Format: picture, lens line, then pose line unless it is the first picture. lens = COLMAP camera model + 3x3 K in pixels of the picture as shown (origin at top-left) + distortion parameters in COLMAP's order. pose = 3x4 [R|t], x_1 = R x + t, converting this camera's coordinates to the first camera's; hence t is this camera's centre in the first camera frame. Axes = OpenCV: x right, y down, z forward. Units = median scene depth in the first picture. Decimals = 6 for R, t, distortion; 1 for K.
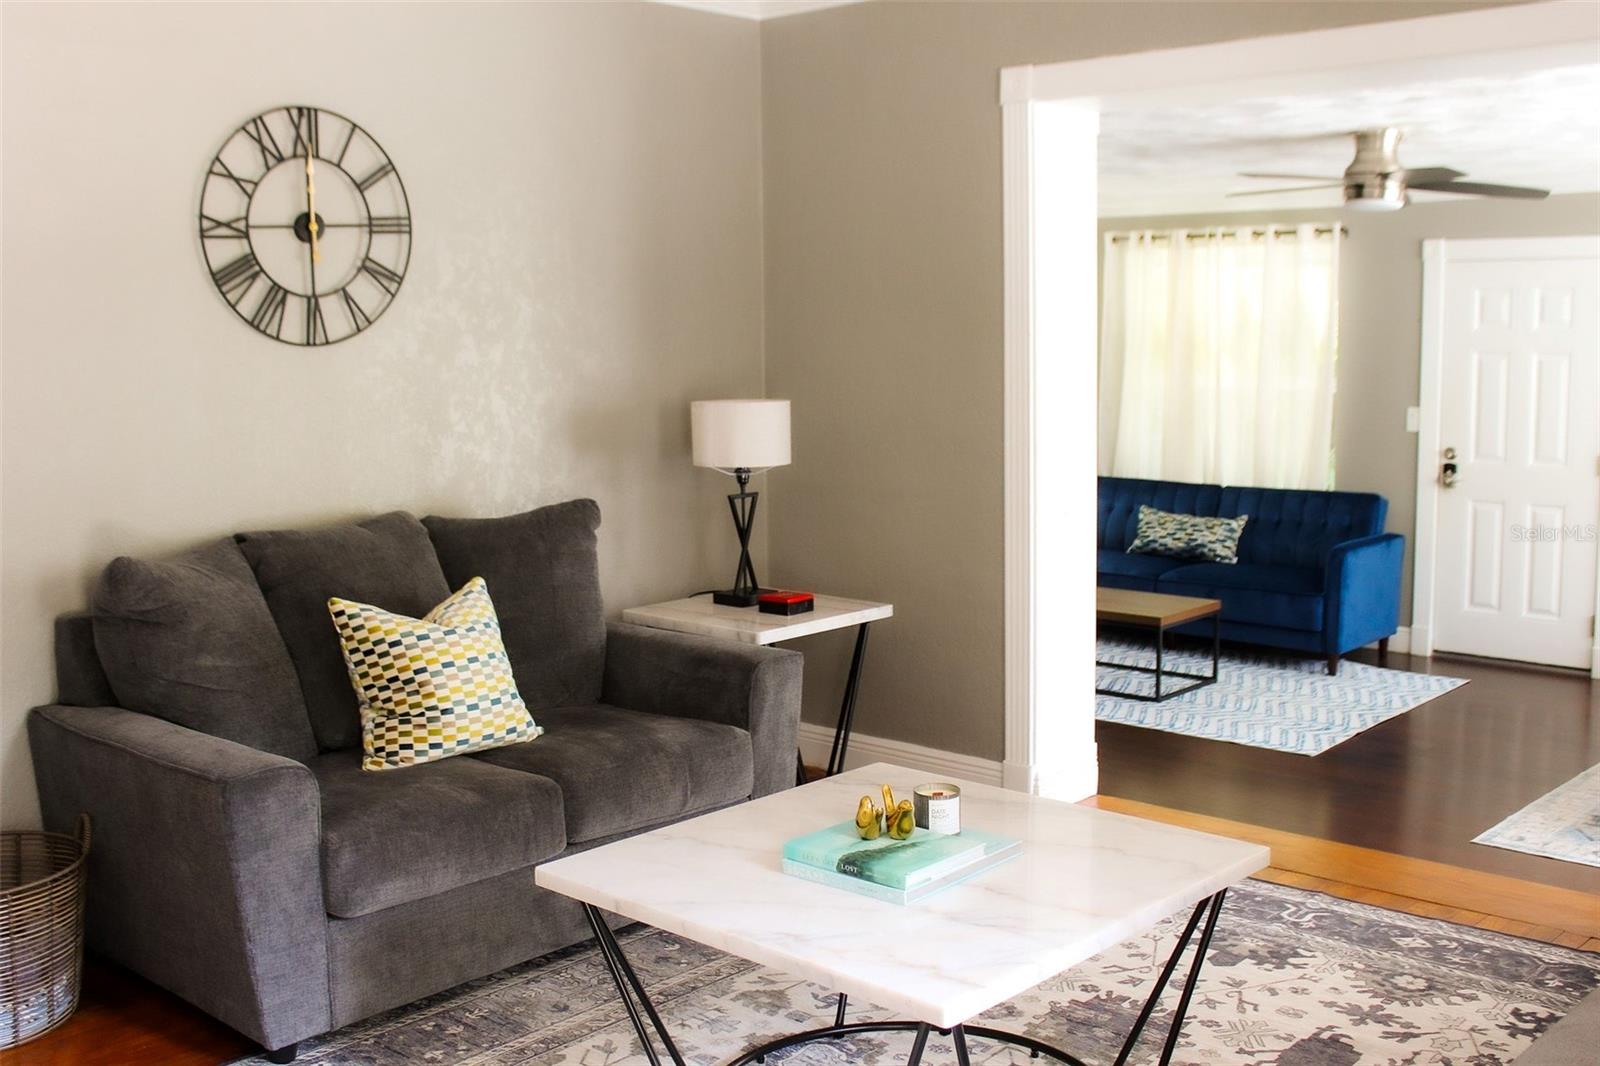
lens RADIAL K [[1664.9, 0, 795.5], [0, 1664.9, 518.5], [0, 0, 1]] dist [-0.126738, 0.161410]
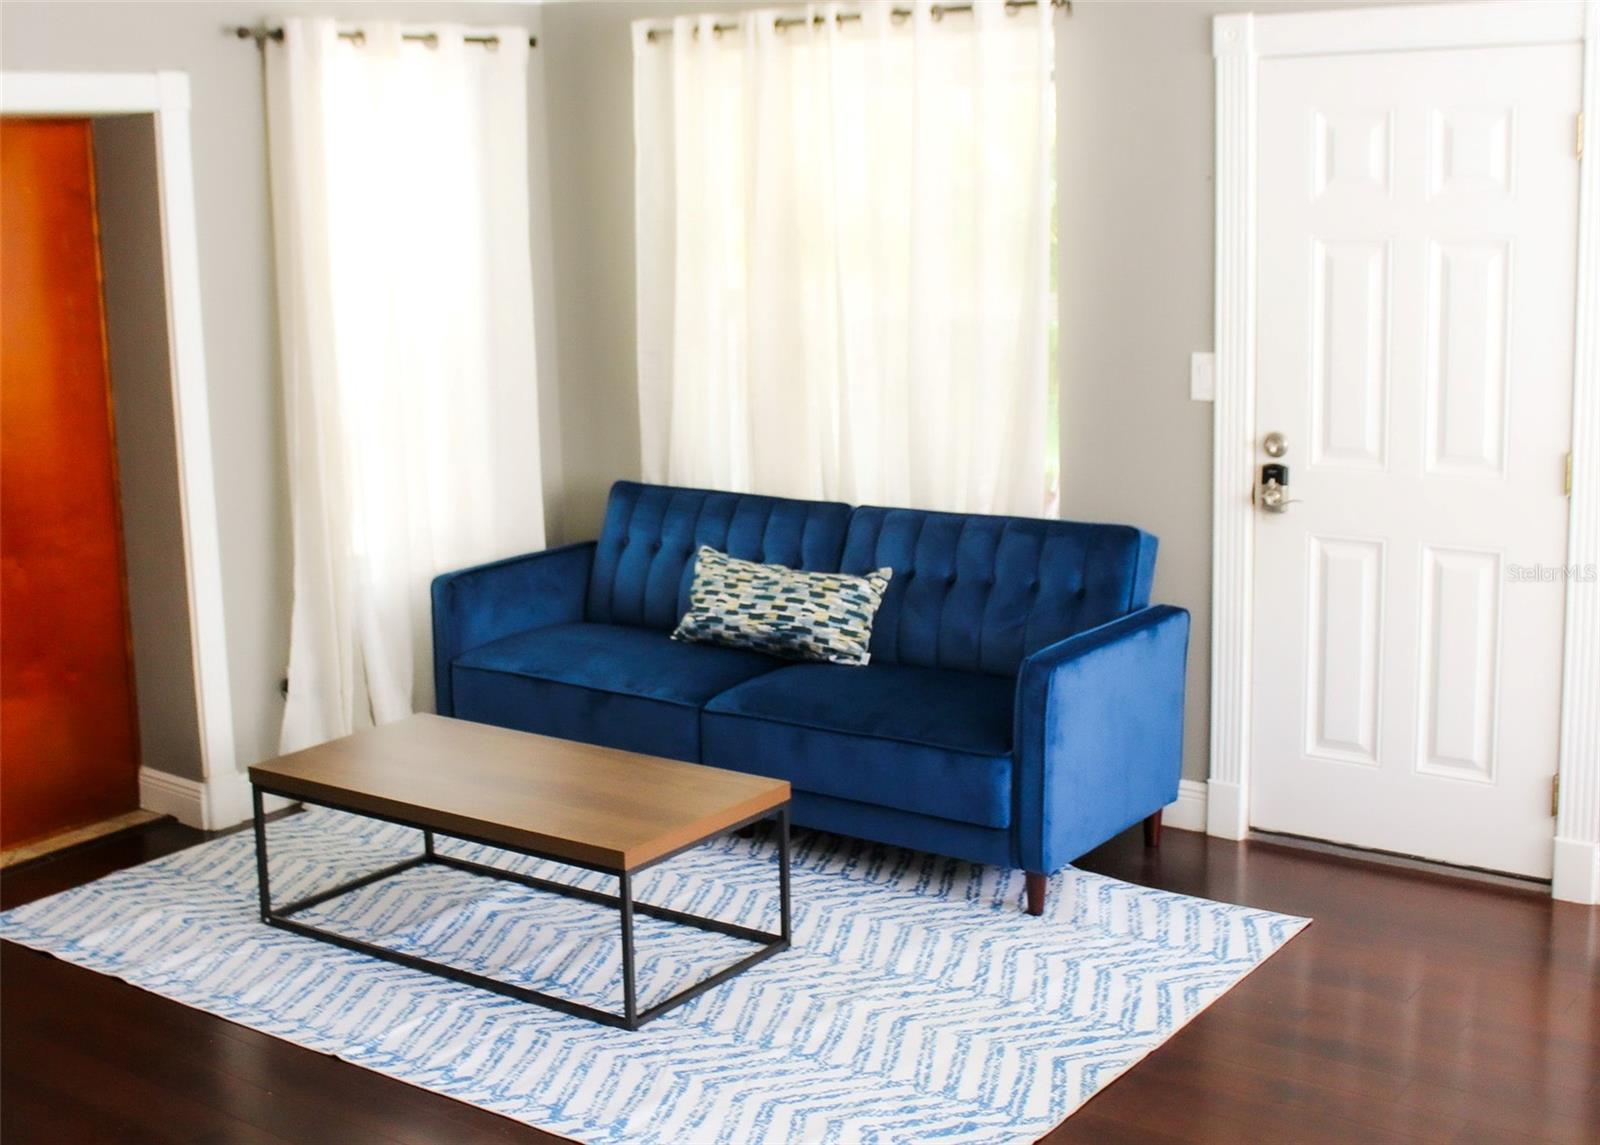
lens RADIAL K [[1947.5, 0, 799.5], [0, 1947.5, 506.0], [0, 0, 1]] dist [-0.145272, 0.275750]
pose [[0.994811, -0.027511, 0.097950, 0.283564], [0.023897, 0.998997, 0.037879, -0.067426], [-0.098894, -0.035341, 0.994470, 0.614141]]
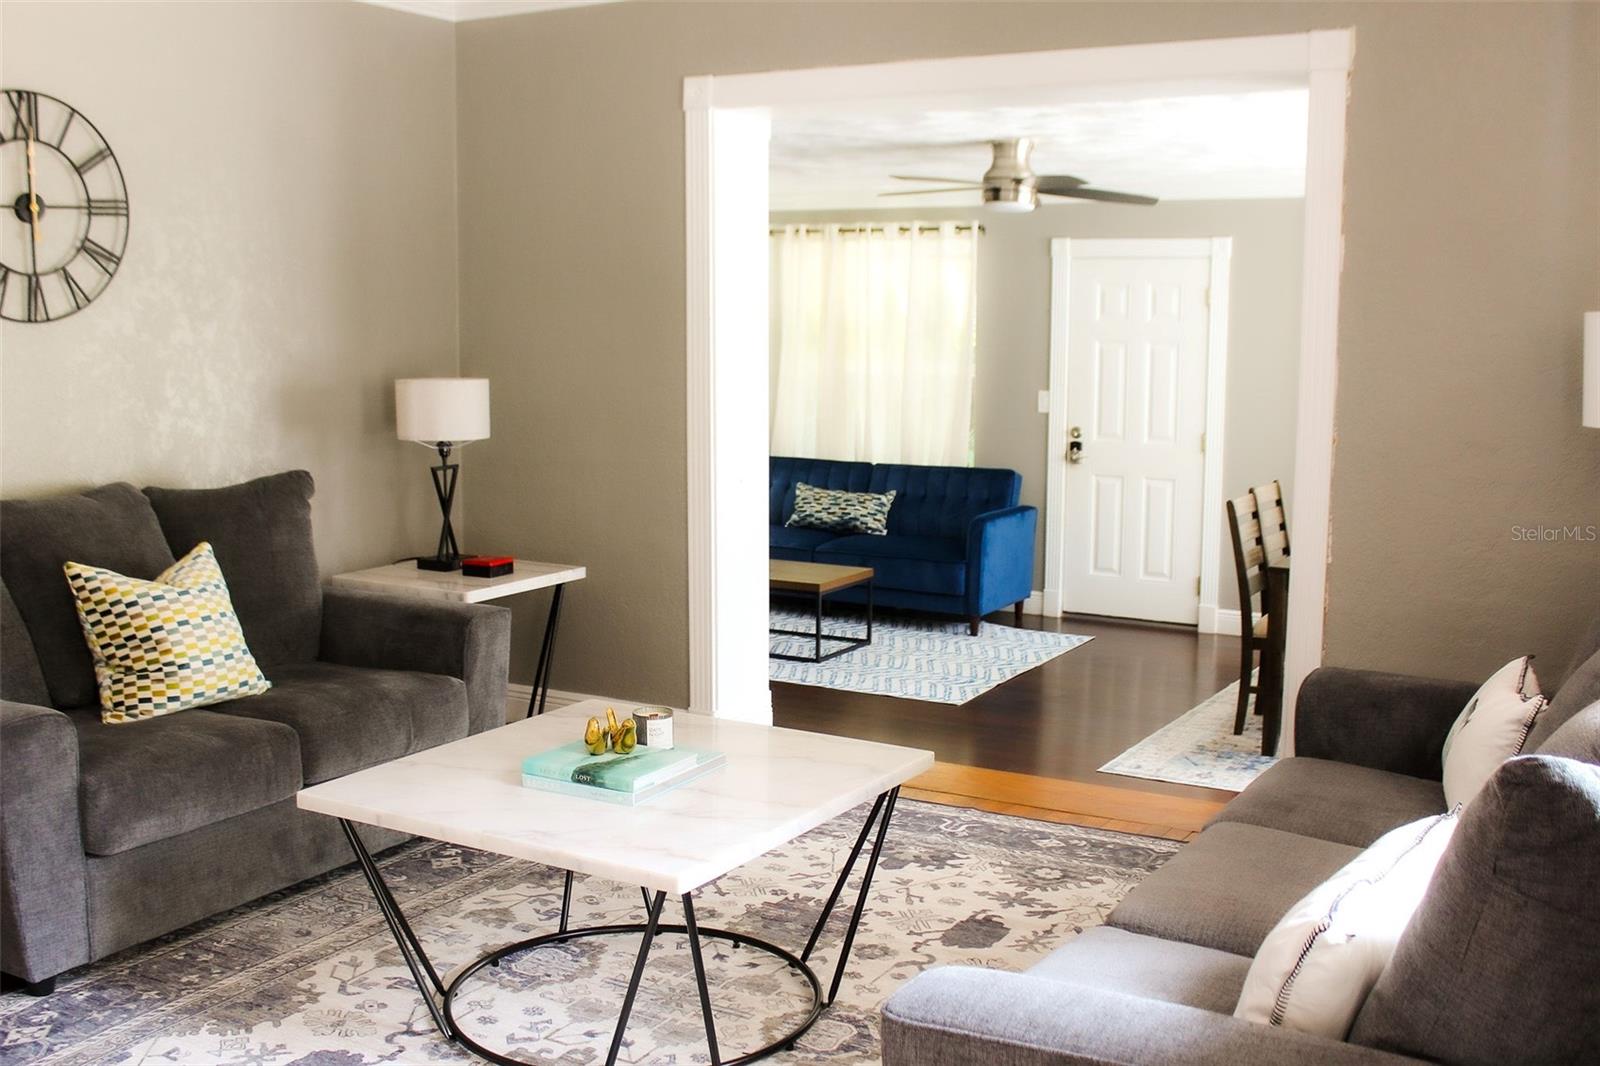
lens RADIAL K [[1664.9, 0, 795.5], [0, 1664.9, 518.5], [0, 0, 1]] dist [-0.126738, 0.161410]
pose [[0.977494, -0.010667, 0.210691, -0.029398], [0.009096, 0.999923, 0.008426, 0.009979], [-0.210765, -0.006320, 0.977516, -0.073738]]
